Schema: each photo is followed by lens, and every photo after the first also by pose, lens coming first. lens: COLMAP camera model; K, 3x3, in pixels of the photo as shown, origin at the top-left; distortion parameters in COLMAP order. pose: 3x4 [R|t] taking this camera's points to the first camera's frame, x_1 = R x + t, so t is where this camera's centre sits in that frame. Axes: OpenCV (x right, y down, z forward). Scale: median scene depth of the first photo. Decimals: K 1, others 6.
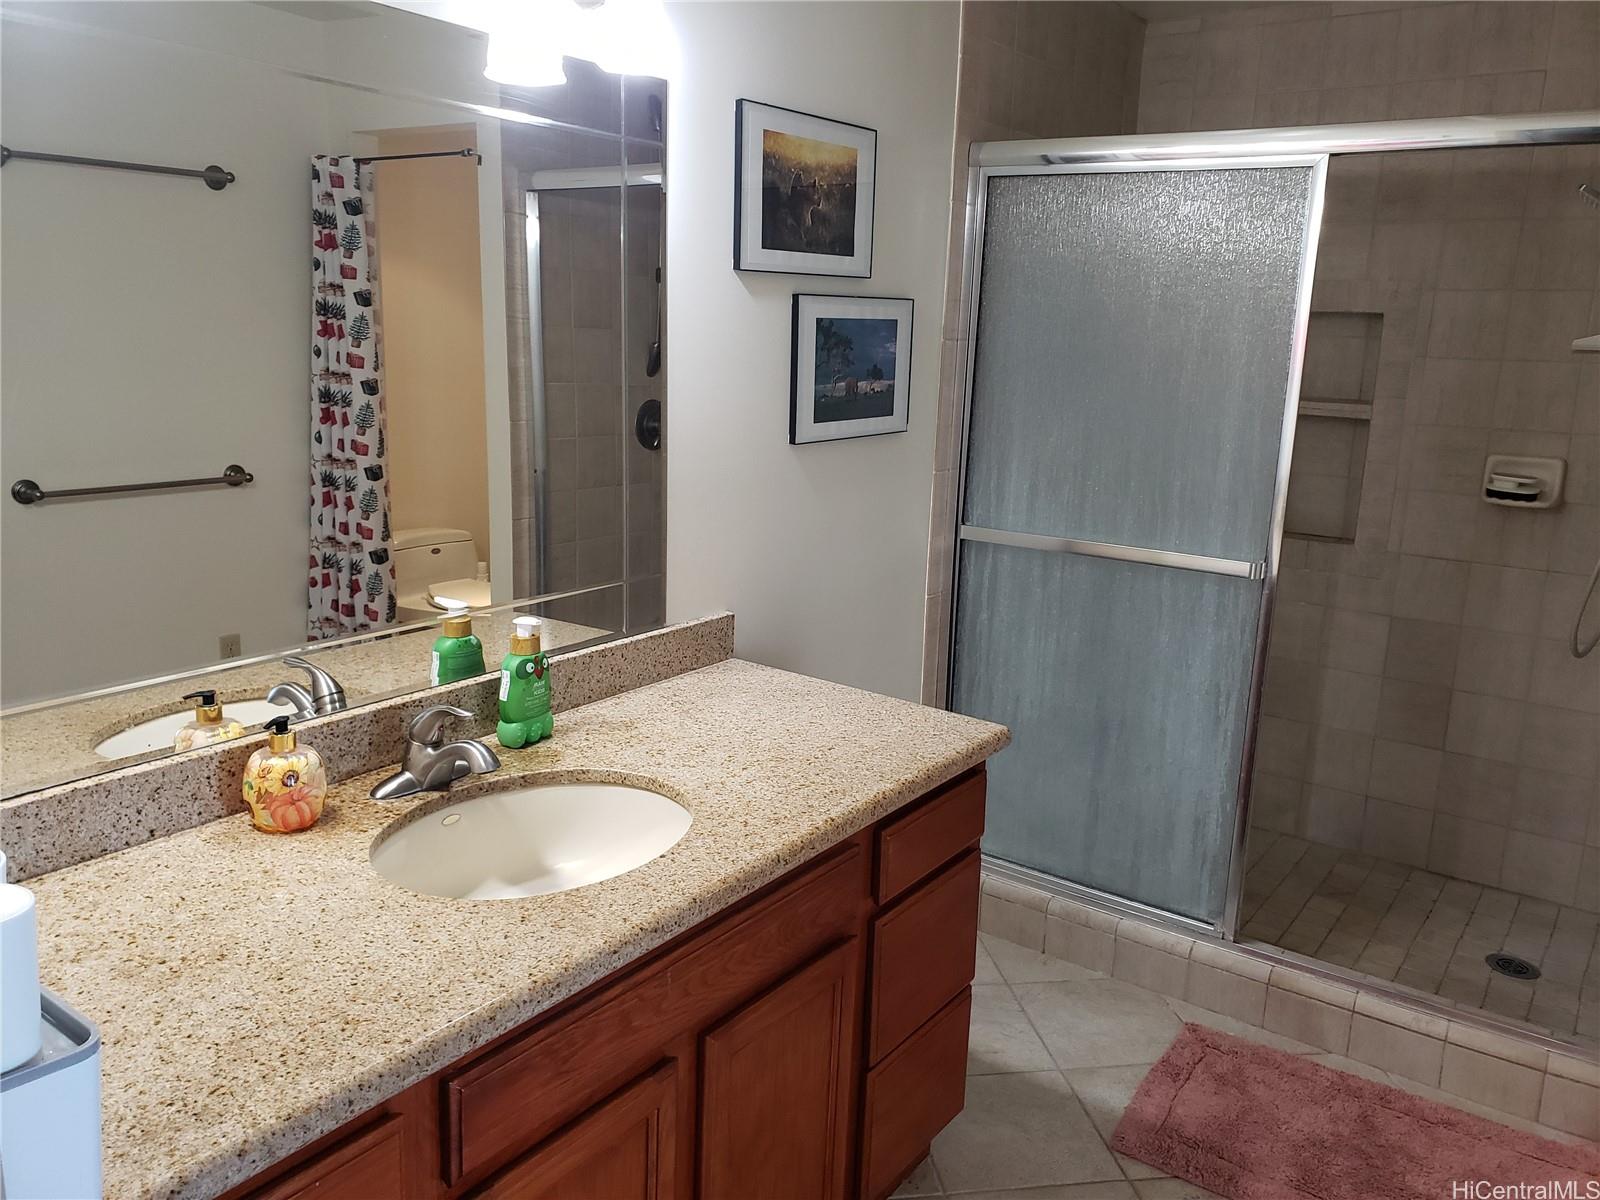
lens RADIAL K [[1239.9, 0, 795.6], [0, 1239.9, 604.1], [0, 0, 1]] dist [0.053634, -0.002782]
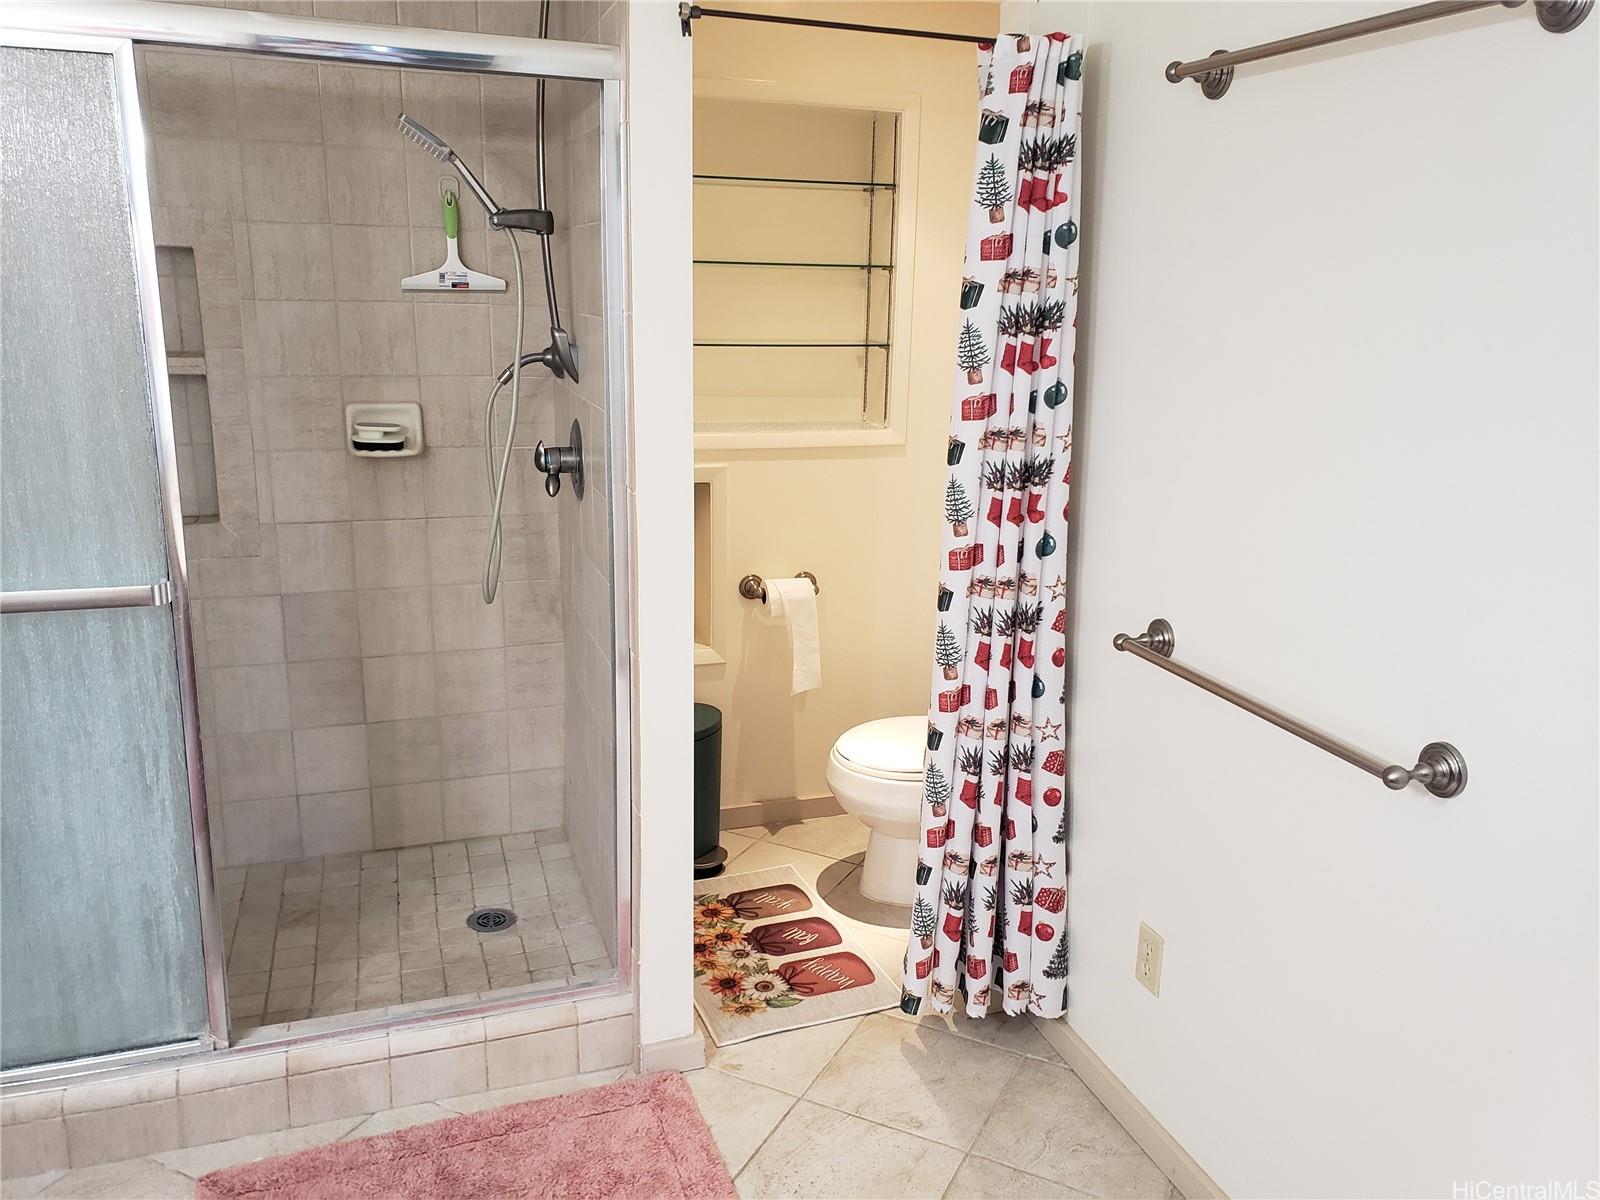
lens RADIAL K [[1285.5, 0, 803.3], [0, 1285.5, 597.0], [0, 0, 1]] dist [0.059998, -0.004115]
pose [[0.588877, -0.225982, 0.775987, -0.016883], [0.185206, 0.972298, 0.142603, -0.058635], [-0.786716, 0.059742, 0.614417, 0.180168]]
